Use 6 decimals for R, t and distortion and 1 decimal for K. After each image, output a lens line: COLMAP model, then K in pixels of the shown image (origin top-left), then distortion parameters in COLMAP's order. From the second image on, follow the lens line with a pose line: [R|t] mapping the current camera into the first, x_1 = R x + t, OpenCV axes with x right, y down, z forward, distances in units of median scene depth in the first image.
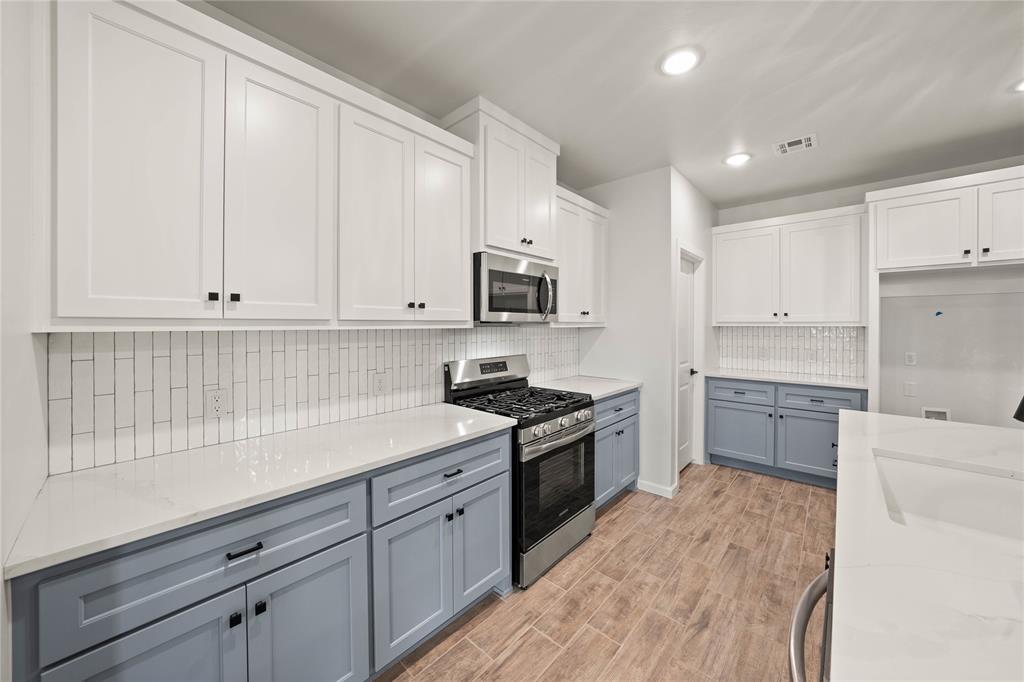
lens RADIAL K [[368.8, 0, 512.7], [0, 368.8, 325.4], [0, 0, 1]] dist [-0.022887, 0.004165]
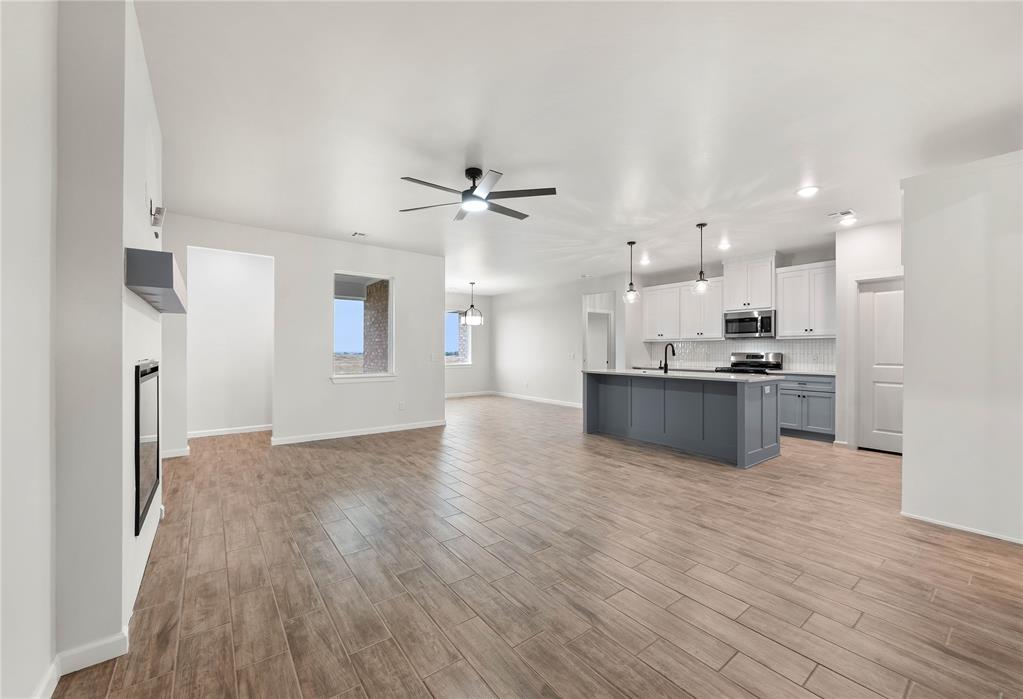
lens RADIAL K [[401.3, 0, 514.0], [0, 401.3, 353.6], [0, 0, 1]] dist [-0.003801, 0.000004]
pose [[-0.182877, 0.010437, -0.983080, 3.079948], [-0.000359, 0.999943, 0.010683, 0.076985], [0.983136, 0.002306, -0.182863, -0.053392]]
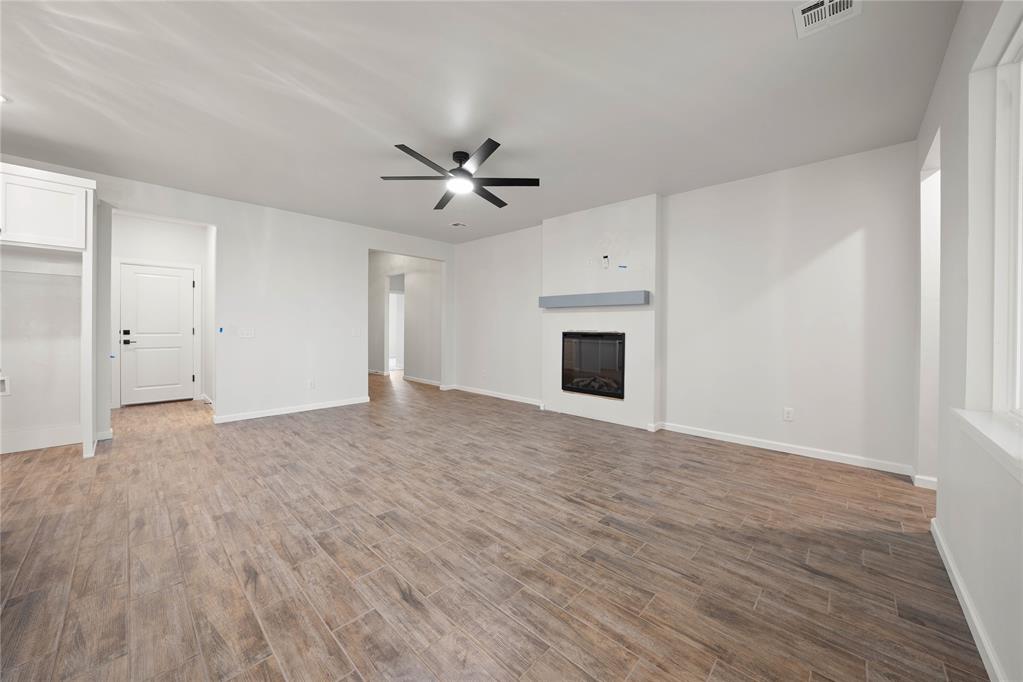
lens RADIAL K [[368.5, 0, 510.3], [0, 368.5, 331.2], [0, 0, 1]] dist [-0.022887, 0.004165]
pose [[0.027883, -0.008774, 0.999573, 0.232077], [-0.005786, 0.999943, 0.008939, 0.101786], [-0.999594, -0.006033, 0.027831, -0.716243]]
